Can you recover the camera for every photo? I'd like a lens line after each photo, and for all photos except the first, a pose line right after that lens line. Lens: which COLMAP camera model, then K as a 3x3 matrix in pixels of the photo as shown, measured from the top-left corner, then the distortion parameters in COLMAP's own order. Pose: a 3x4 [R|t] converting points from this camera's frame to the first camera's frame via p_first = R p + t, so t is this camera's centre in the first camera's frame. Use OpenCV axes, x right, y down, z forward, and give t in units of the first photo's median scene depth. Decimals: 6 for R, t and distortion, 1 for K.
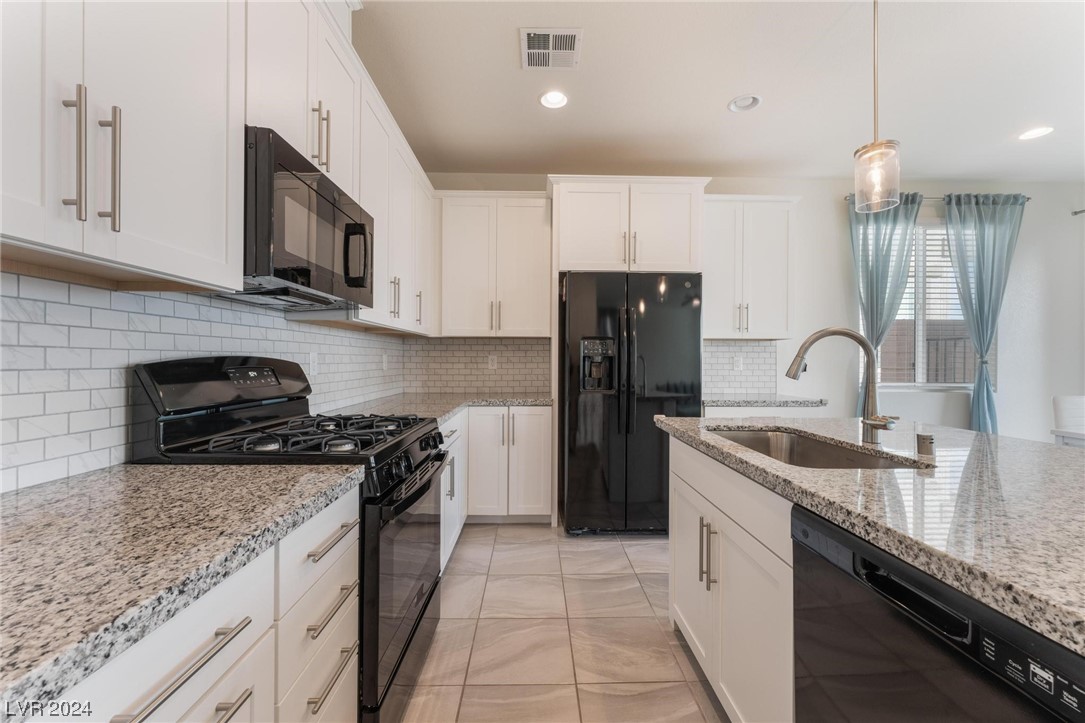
lens RADIAL K [[435.6, 0, 543.6], [0, 435.6, 354.3], [0, 0, 1]] dist [-0.001092, 0.000061]
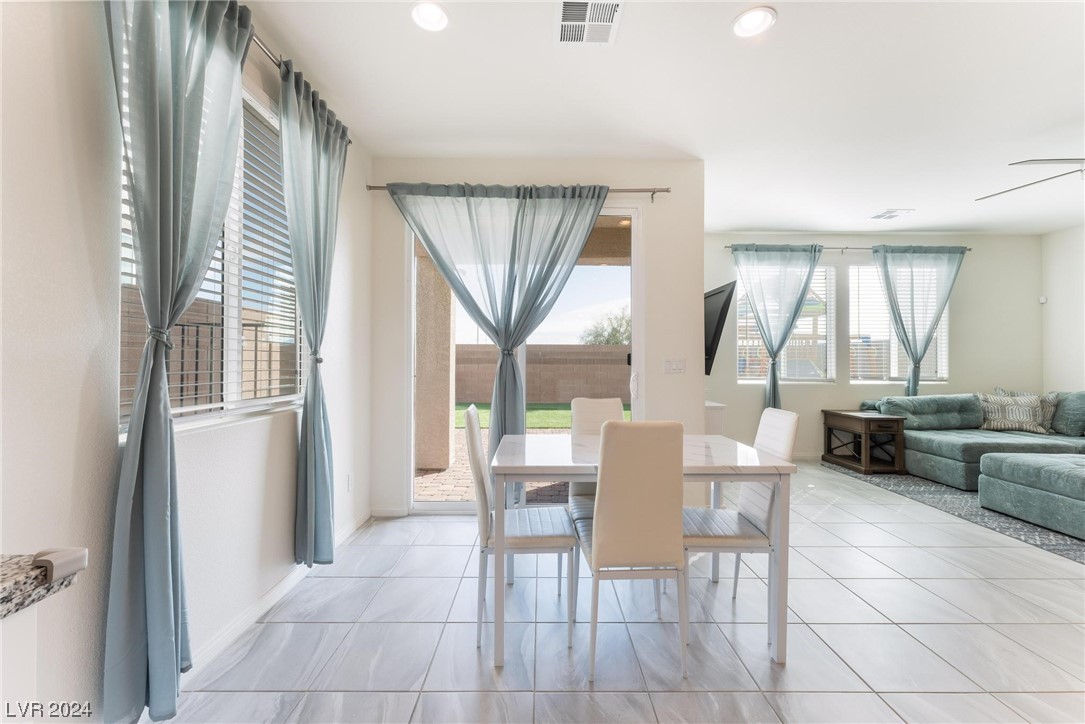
lens RADIAL K [[430.3, 0, 550.0], [0, 430.3, 357.8], [0, 0, 1]] dist [0.002870, 0.000147]
pose [[0.004960, 0.001747, 0.999986, 0.411936], [-0.013044, 0.999914, -0.001682, 0.011670], [-0.999903, -0.013035, 0.004982, 0.710401]]
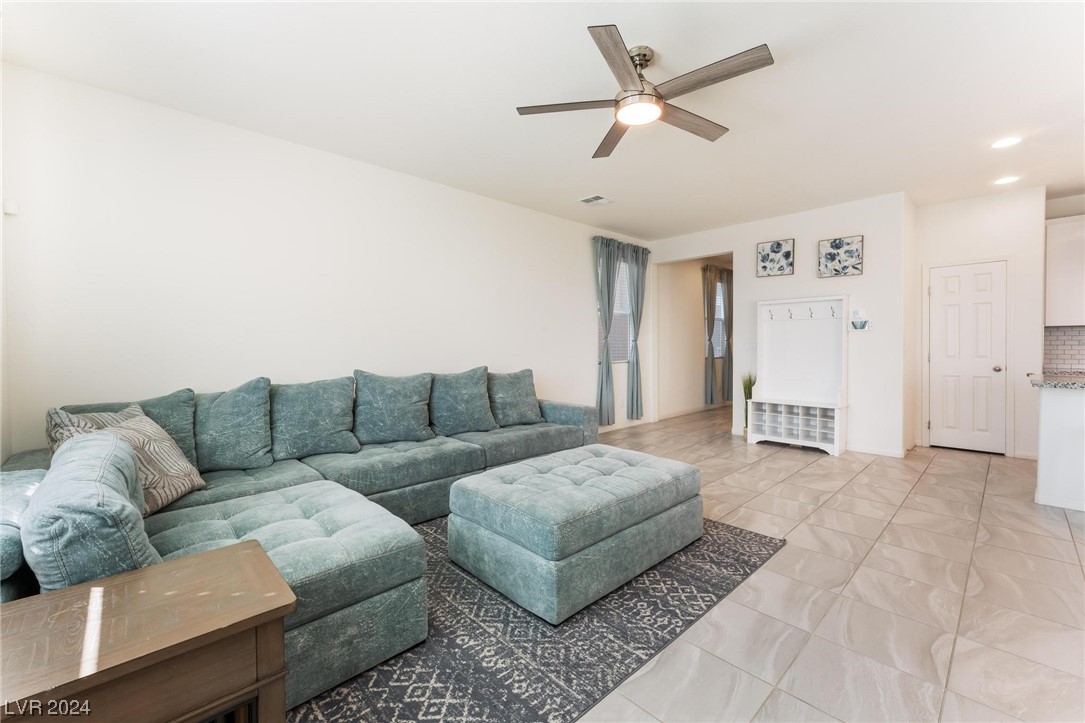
lens RADIAL K [[449.7, 0, 542.2], [0, 449.7, 350.4], [0, 0, 1]] dist [0.001480, 0.000069]
pose [[-0.735216, 0.004190, -0.677820, 1.877159], [0.006327, 0.999980, -0.000681, 0.014760], [0.677803, -0.004789, -0.735228, 0.058464]]
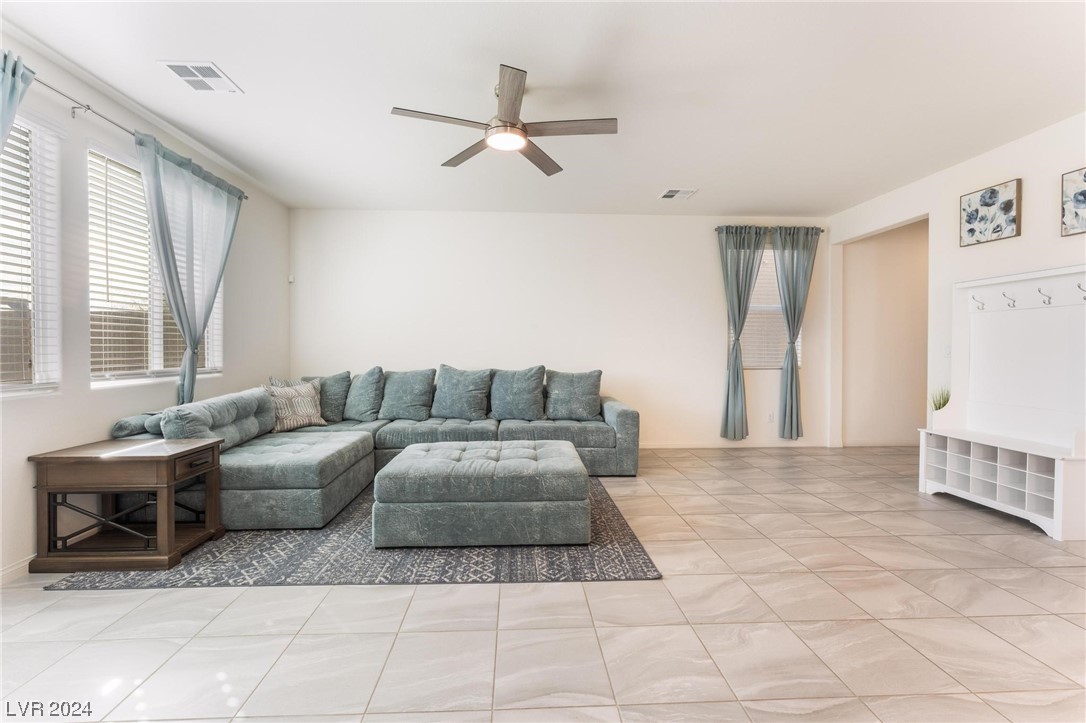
lens RADIAL K [[438.6, 0, 530.3], [0, 438.6, 353.7], [0, 0, 1]] dist [0.000915, 0.000200]
pose [[-0.999631, -0.009520, -0.025435, 1.230634], [-0.009609, 0.999948, 0.003403, 0.014716], [0.025401, 0.003646, -0.999671, 0.429568]]
